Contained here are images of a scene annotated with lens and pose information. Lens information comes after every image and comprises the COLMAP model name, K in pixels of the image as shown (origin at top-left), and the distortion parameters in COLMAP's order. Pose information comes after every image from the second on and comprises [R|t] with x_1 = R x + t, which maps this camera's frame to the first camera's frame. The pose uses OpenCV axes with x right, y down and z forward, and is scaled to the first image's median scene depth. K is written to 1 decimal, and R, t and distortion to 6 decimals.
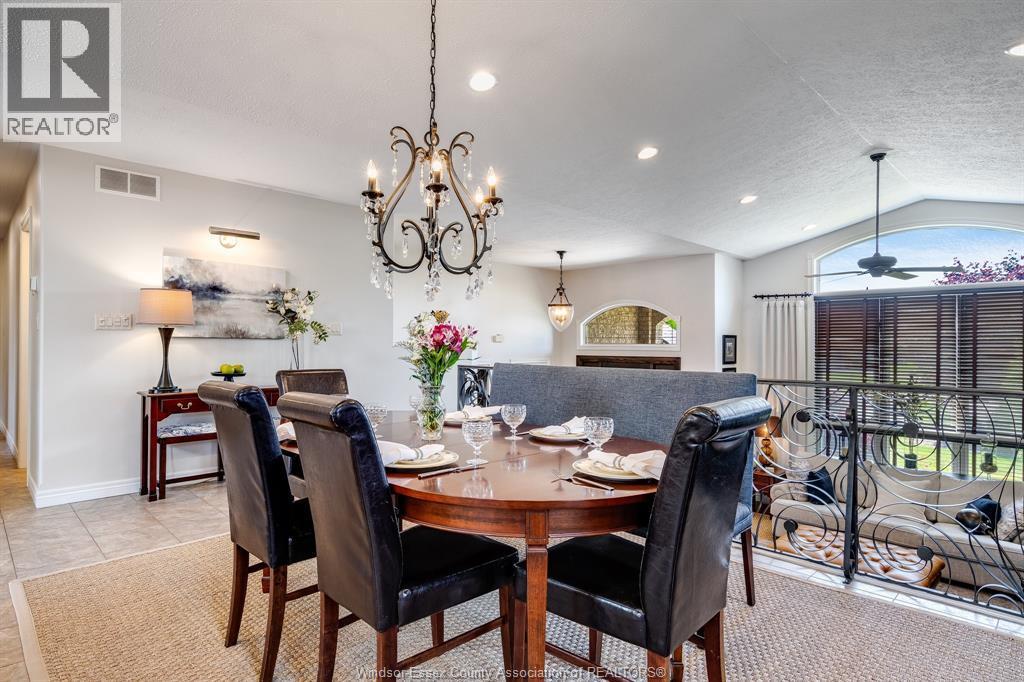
lens RADIAL K [[556.8, 0, 514.9], [0, 556.8, 344.1], [0, 0, 1]] dist [0.000991, 0.000280]
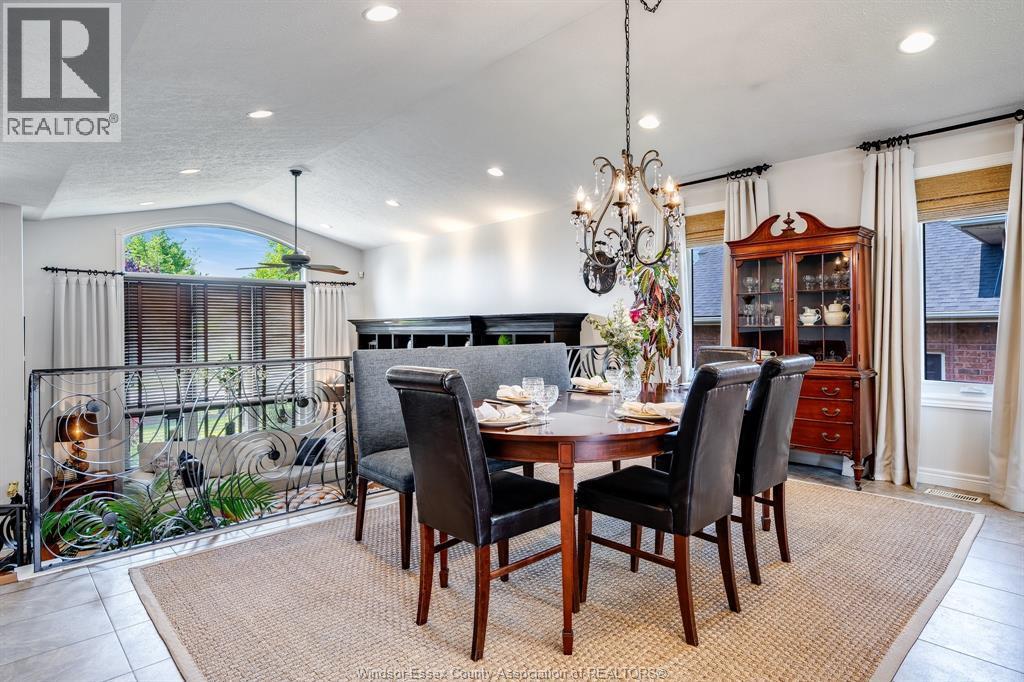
lens RADIAL K [[557.5, 0, 514.3], [0, 557.5, 327.2], [0, 0, 1]] dist [0.001145, 0.000907]
pose [[0.033009, -0.010926, 0.999395, -0.414620], [0.005238, 0.999928, 0.010758, -0.008464], [-0.999441, 0.004880, 0.033064, 0.367456]]
